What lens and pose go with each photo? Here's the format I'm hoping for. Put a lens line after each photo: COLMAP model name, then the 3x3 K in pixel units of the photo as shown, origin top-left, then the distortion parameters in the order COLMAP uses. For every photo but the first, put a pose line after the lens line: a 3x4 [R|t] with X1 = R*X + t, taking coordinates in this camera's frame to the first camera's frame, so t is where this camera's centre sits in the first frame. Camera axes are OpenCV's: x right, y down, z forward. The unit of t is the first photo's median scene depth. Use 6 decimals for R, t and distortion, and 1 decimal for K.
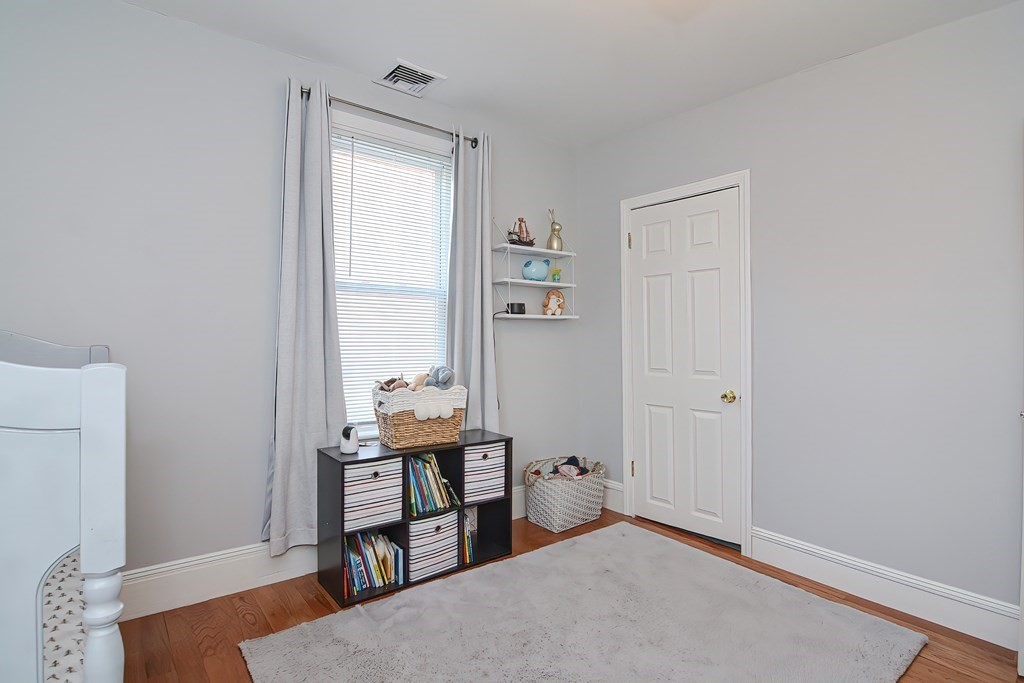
lens RADIAL K [[507.5, 0, 506.4], [0, 507.5, 339.1], [0, 0, 1]] dist [-0.017768, -0.000584]
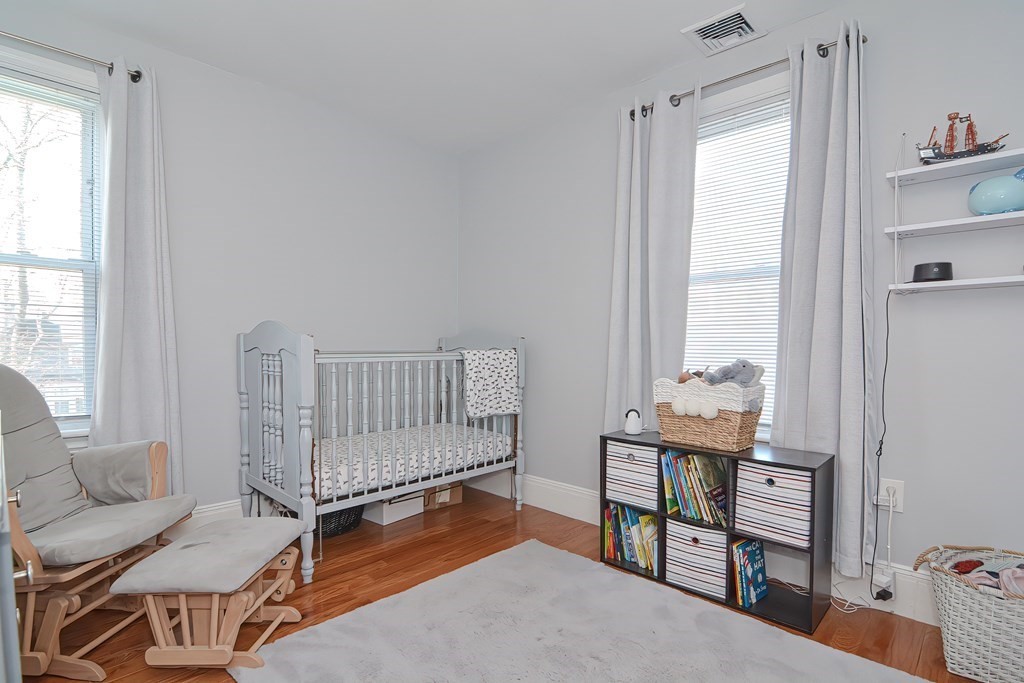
lens RADIAL K [[507.5, 0, 506.4], [0, 507.5, 339.1], [0, 0, 1]] dist [-0.017768, -0.000584]
pose [[0.141774, 0.002445, -0.989896, 0.667089], [0.011061, 0.999931, 0.004053, 0.013099], [0.989837, -0.011524, 0.141737, 0.528163]]
